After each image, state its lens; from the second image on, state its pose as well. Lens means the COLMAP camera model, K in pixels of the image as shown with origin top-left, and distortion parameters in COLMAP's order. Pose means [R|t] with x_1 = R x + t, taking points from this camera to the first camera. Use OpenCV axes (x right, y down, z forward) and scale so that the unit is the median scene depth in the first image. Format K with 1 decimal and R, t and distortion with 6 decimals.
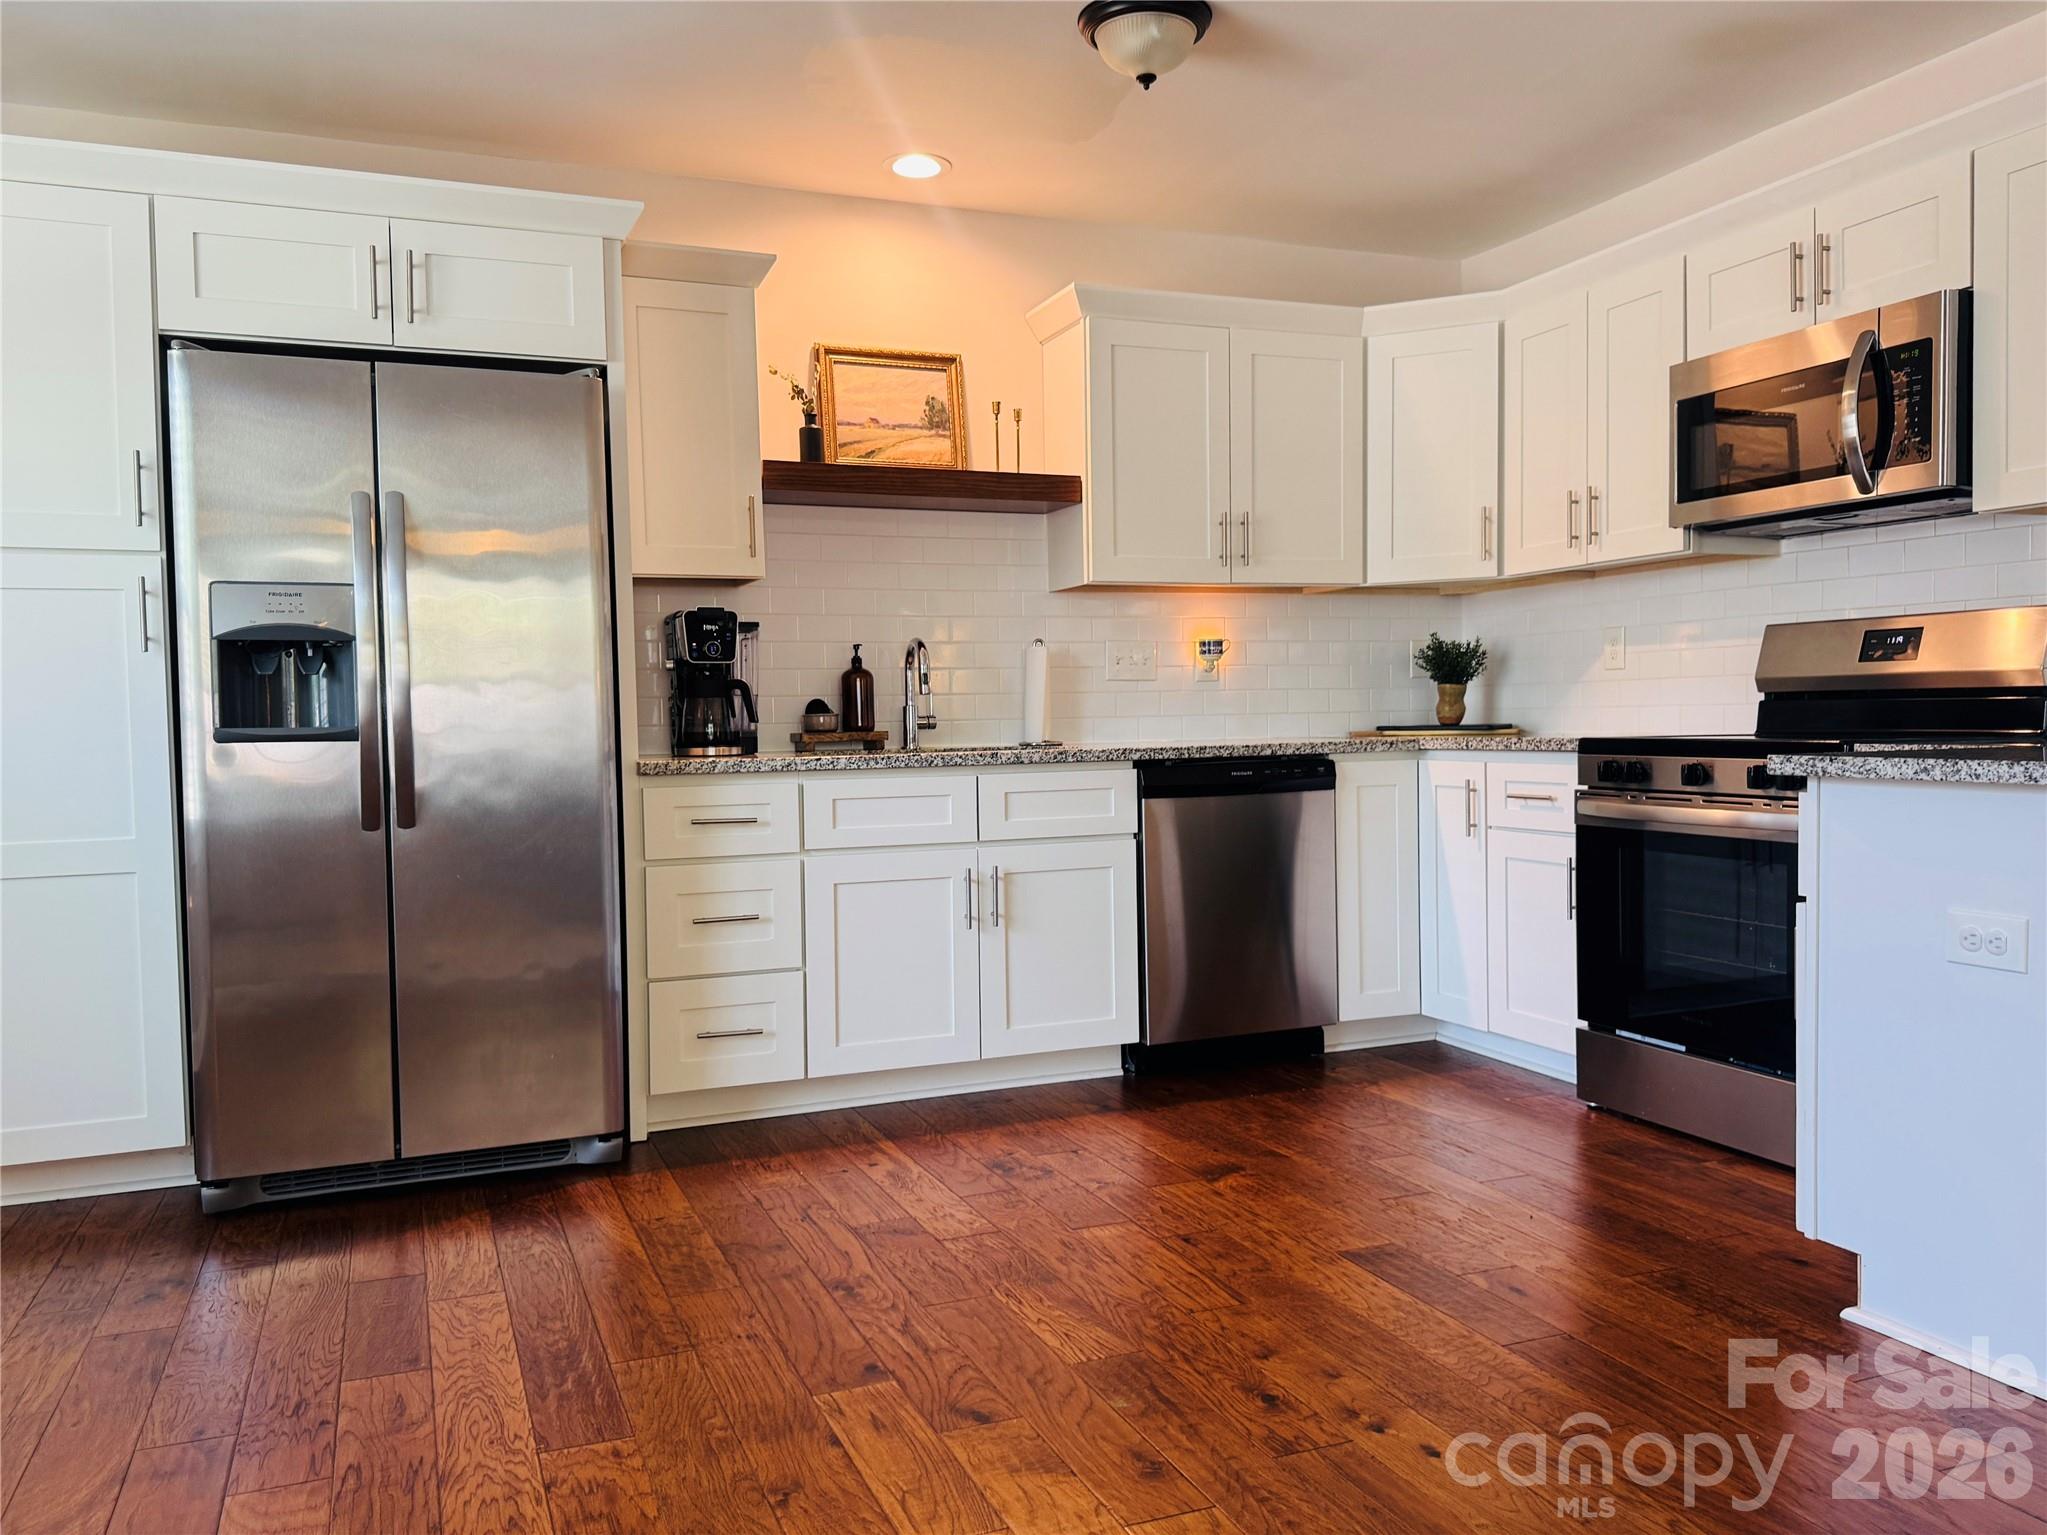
lens RADIAL K [[1458.0, 0, 1023.5], [0, 1458.0, 767.5], [0, 0, 1]] dist [0.087208, 0.000657]
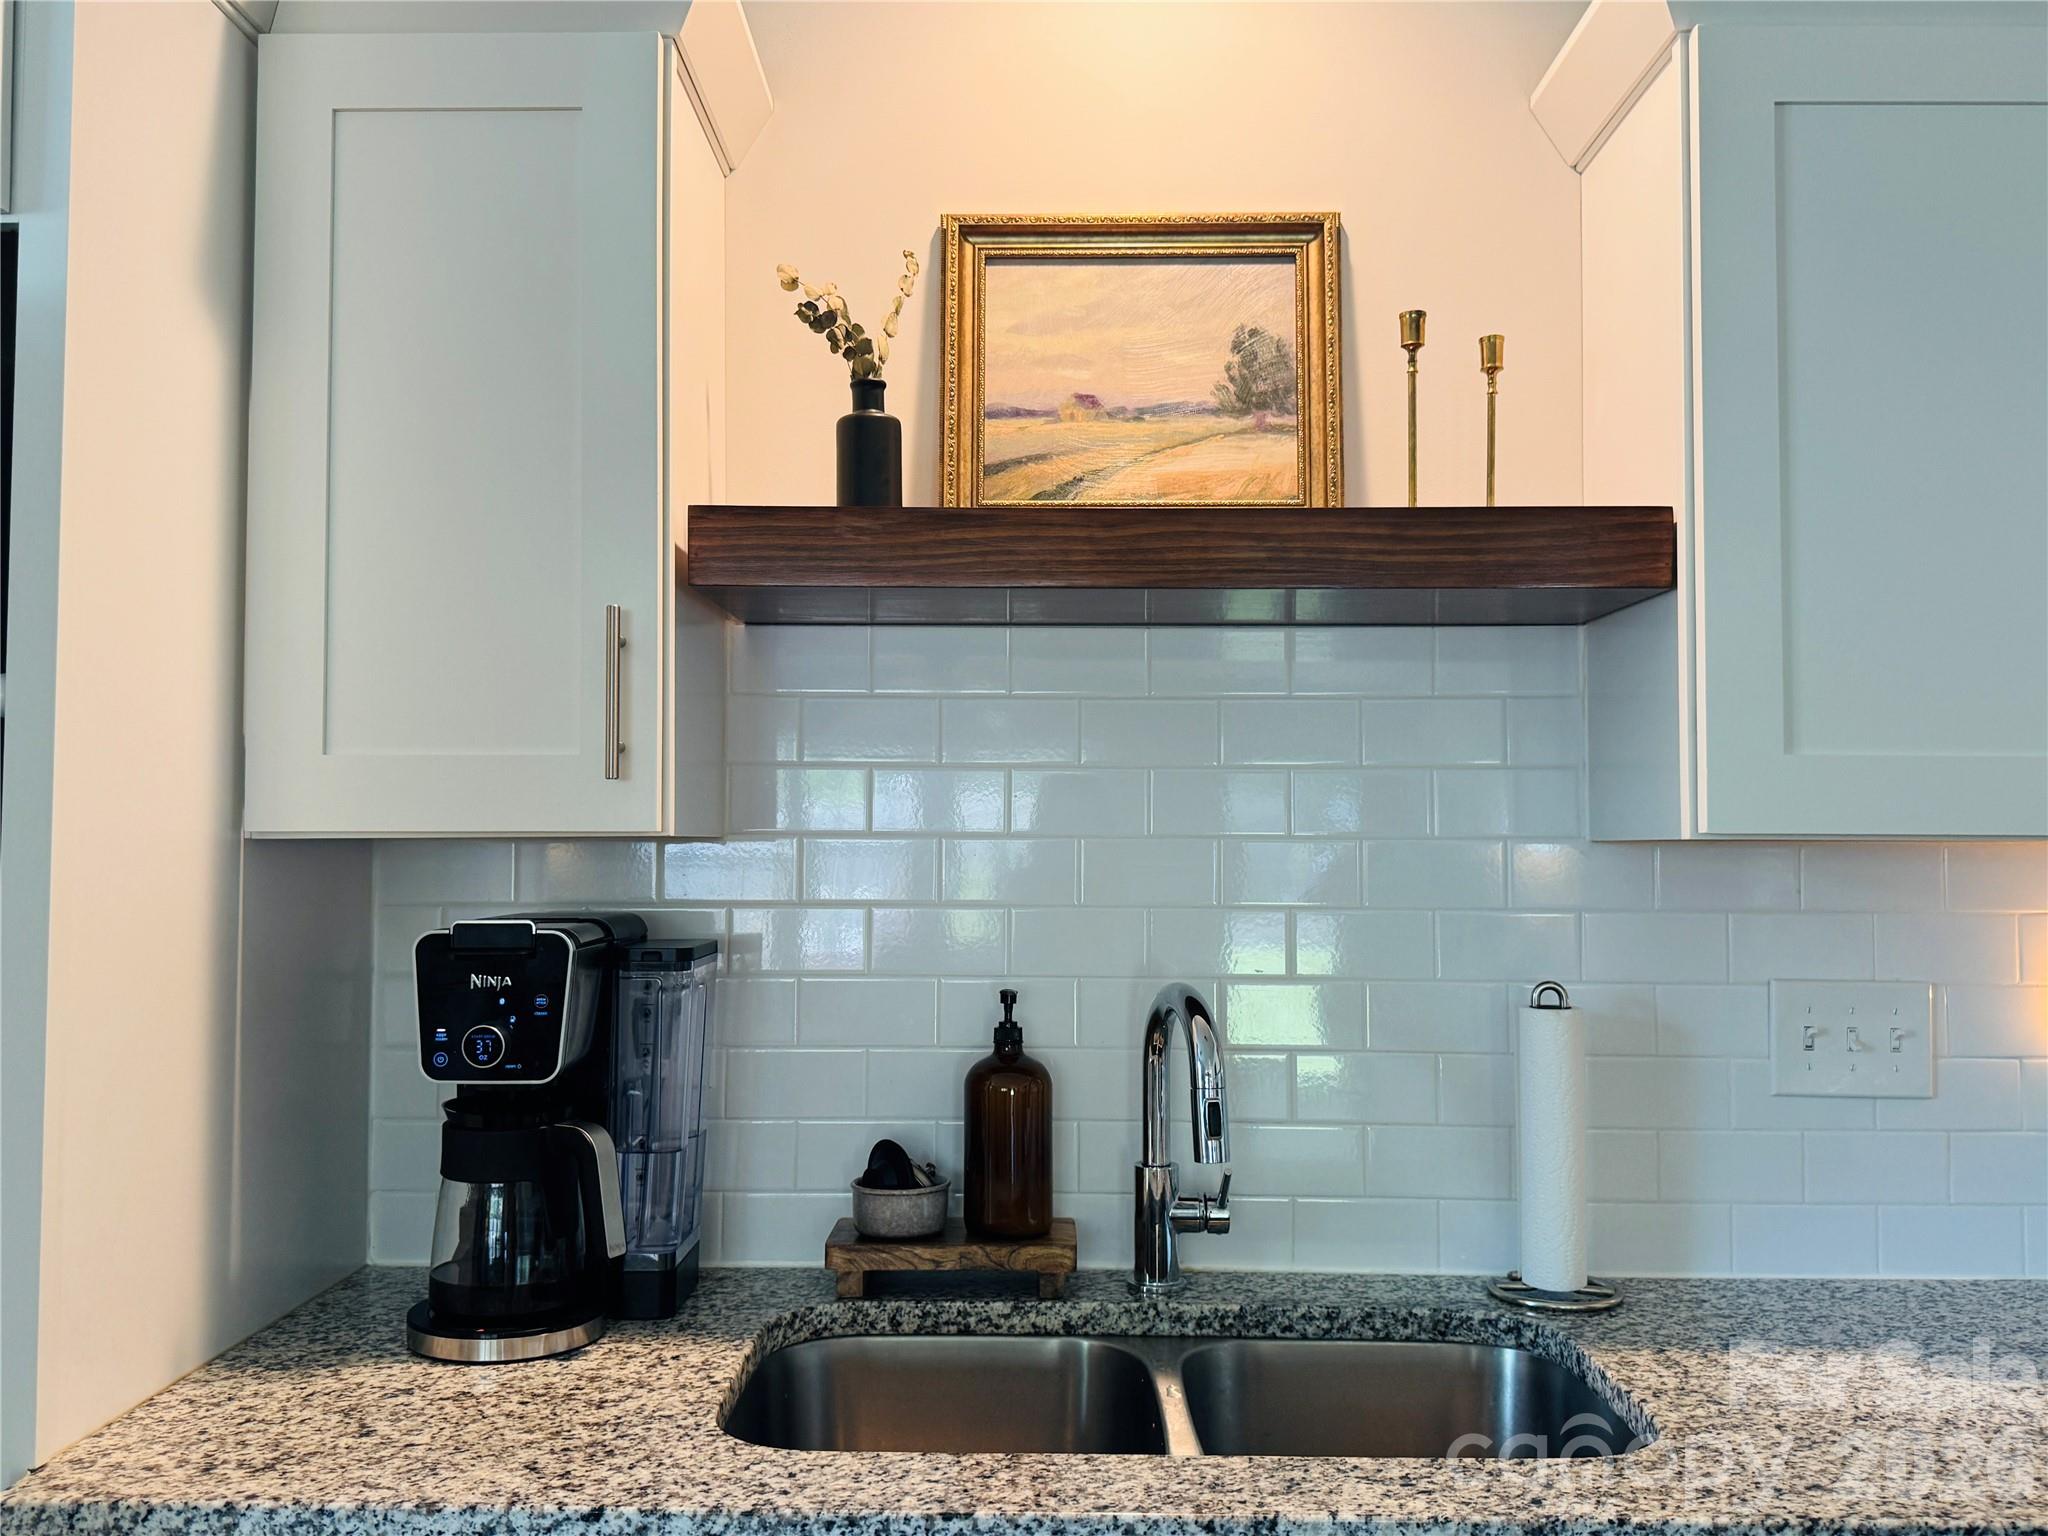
lens RADIAL K [[1657.0, 0, 1024.0], [0, 1657.0, 768.0], [0, 0, 1]] dist [0.293024, -0.657180]
pose [[0.927612, 0.000277, -0.373544, 0.046778], [-0.032780, 0.996202, -0.080663, -0.105803], [0.372103, 0.087069, 0.924099, 0.600001]]
